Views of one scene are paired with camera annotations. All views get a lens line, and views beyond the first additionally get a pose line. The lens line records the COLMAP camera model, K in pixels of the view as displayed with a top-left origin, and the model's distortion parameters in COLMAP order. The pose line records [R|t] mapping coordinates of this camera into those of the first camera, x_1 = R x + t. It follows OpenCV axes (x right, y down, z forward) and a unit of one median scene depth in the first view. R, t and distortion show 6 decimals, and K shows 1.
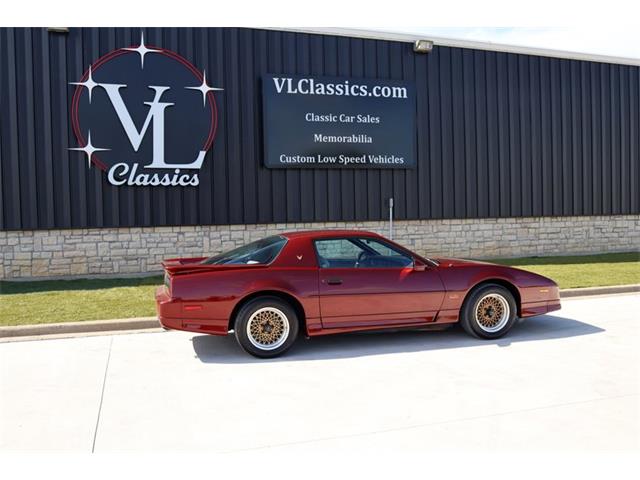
lens RADIAL K [[697.3, 0, 332.7], [0, 697.3, 243.4], [0, 0, 1]] dist [-0.049759, 0.000000]
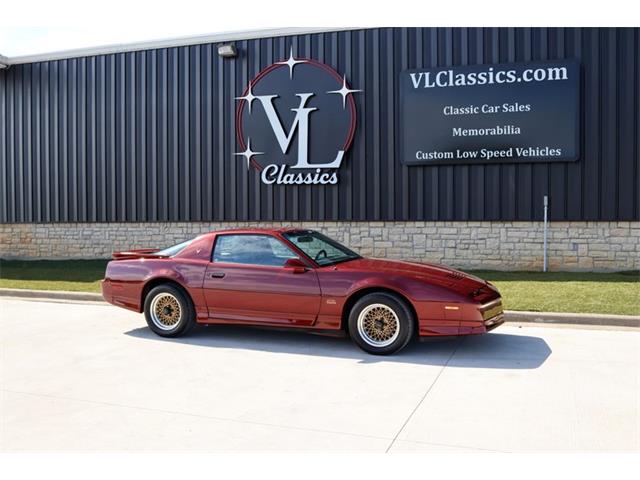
lens RADIAL K [[697.3, 0, 295.3], [0, 697.3, 235.5], [0, 0, 1]] dist [-0.049759, 0.000000]
pose [[0.766623, 0.036783, -0.641043, 0.423055], [-0.040108, 0.999151, 0.009367, -0.011357], [0.640844, 0.018530, 0.767447, 0.141191]]
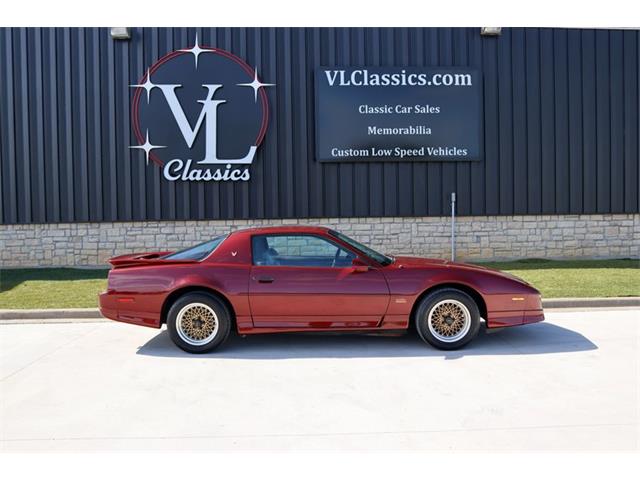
lens RADIAL K [[697.3, 0, 313.5], [0, 697.3, 240.4], [0, 0, 1]] dist [-0.049759, 0.000000]
pose [[0.955162, 0.019293, -0.295455, 0.192280], [-0.017537, 0.999809, 0.008595, -0.005369], [0.295565, -0.003029, 0.955318, 0.049426]]
